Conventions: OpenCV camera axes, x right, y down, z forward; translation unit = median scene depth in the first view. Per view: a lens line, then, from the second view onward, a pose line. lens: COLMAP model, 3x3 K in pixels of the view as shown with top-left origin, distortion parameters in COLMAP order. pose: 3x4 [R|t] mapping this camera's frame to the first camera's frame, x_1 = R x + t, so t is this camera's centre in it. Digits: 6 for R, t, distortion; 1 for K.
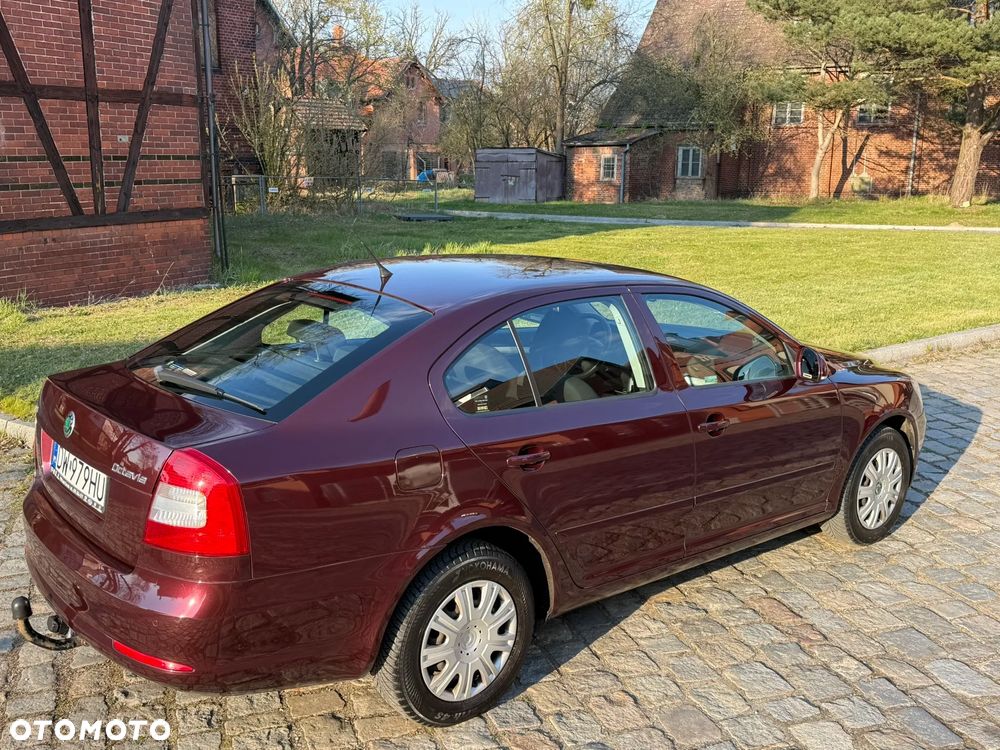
lens RADIAL K [[929.0, 0, 497.8], [0, 929.0, 362.7], [0, 0, 1]] dist [0.157835, -0.282628]
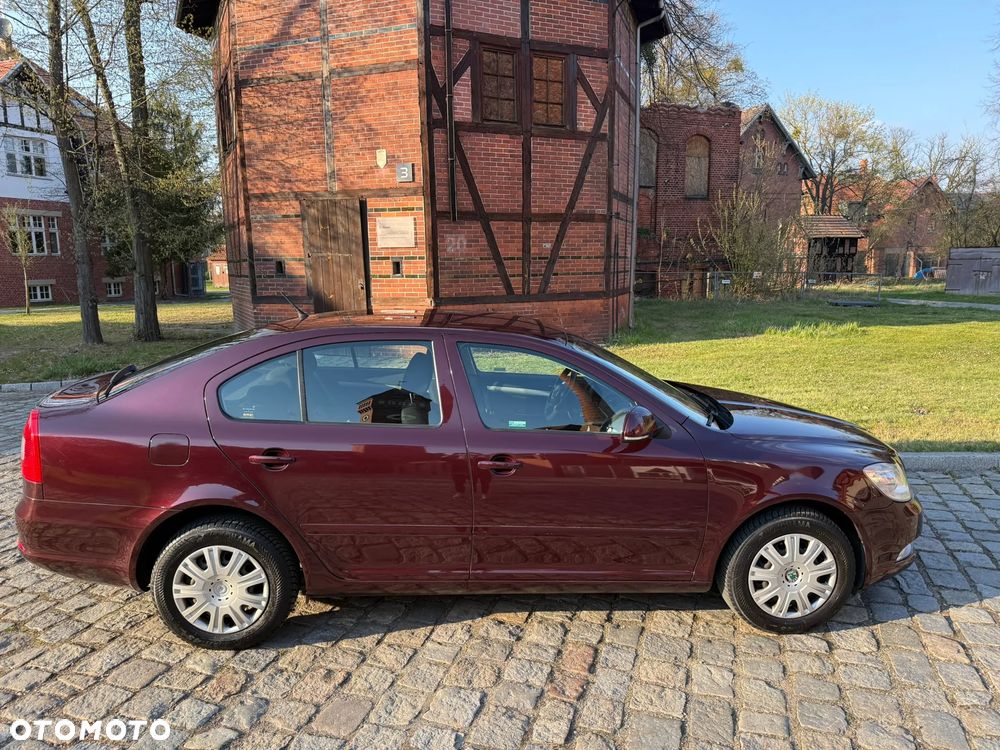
lens RADIAL K [[665.3, 0, 518.9], [0, 665.3, 381.0], [0, 0, 1]] dist [0.126222, -0.201075]
pose [[0.814447, 0.087103, -0.573662, 0.193620], [-0.110227, 0.993891, -0.005584, -0.008187], [0.569672, 0.067780, 0.819073, 0.103588]]
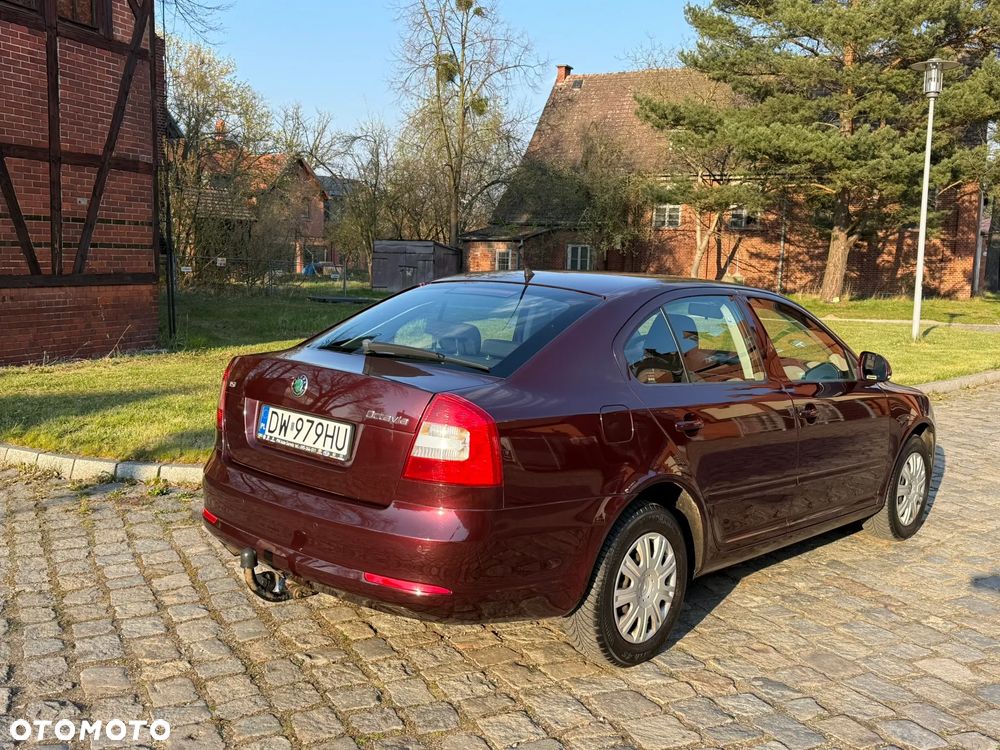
lens RADIAL K [[923.7, 0, 500.0], [0, 923.7, 375.0], [0, 0, 1]] dist [0.157415, -0.276380]
pose [[0.991807, 0.006258, 0.127595, -0.080249], [0.004884, 0.996211, -0.086828, 0.032852], [-0.127655, 0.086740, 0.988018, -0.020938]]
